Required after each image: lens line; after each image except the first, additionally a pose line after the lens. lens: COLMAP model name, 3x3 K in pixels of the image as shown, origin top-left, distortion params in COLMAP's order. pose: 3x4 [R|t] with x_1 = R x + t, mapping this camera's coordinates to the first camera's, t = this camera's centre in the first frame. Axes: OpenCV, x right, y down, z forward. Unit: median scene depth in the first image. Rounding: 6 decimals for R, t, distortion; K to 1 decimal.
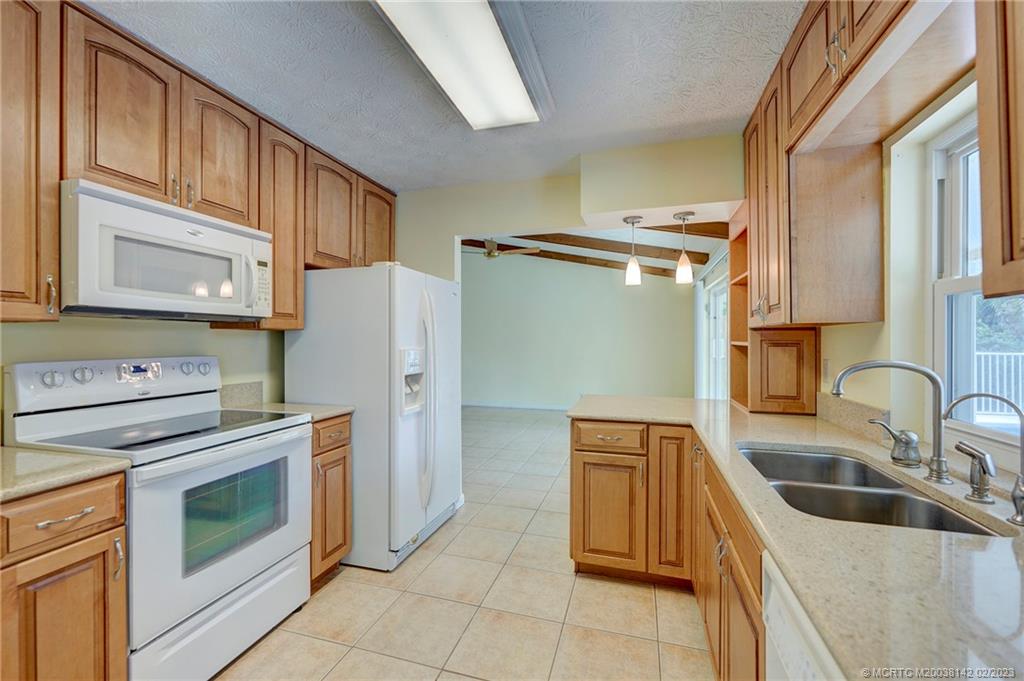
lens RADIAL K [[419.7, 0, 515.3], [0, 419.7, 341.3], [0, 0, 1]] dist [-0.002666, 0.000577]
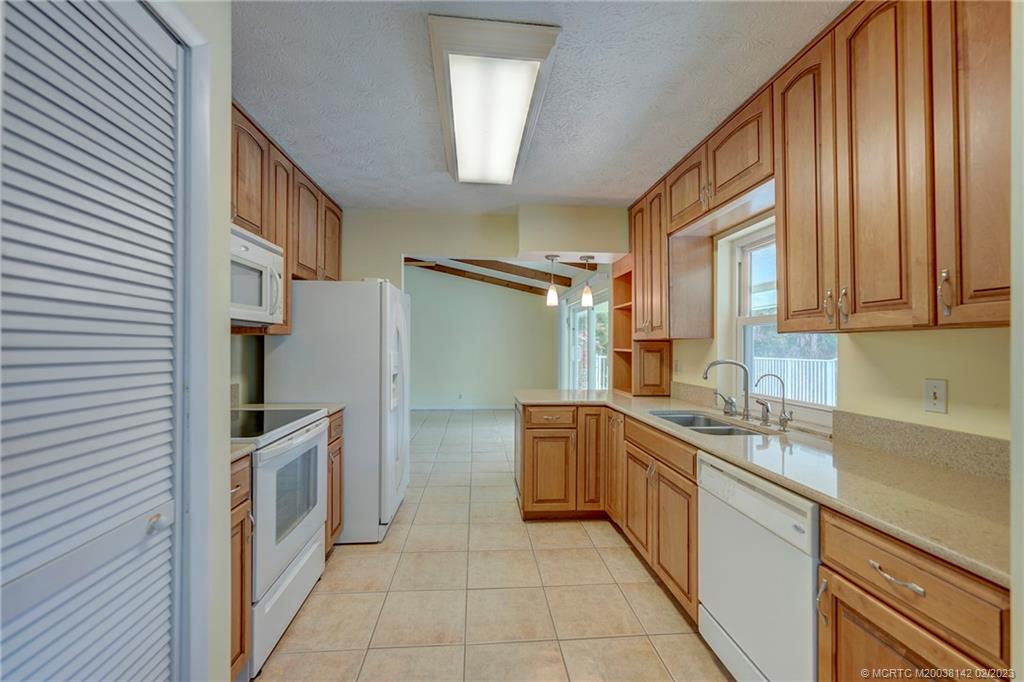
lens RADIAL K [[415.4, 0, 508.3], [0, 415.4, 342.1], [0, 0, 1]] dist [-0.002655, -0.000072]
pose [[0.931255, 0.013482, 0.364118, -0.416625], [-0.009974, 0.999884, -0.011512, -0.002427], [-0.364231, 0.007089, 0.931282, -0.232057]]
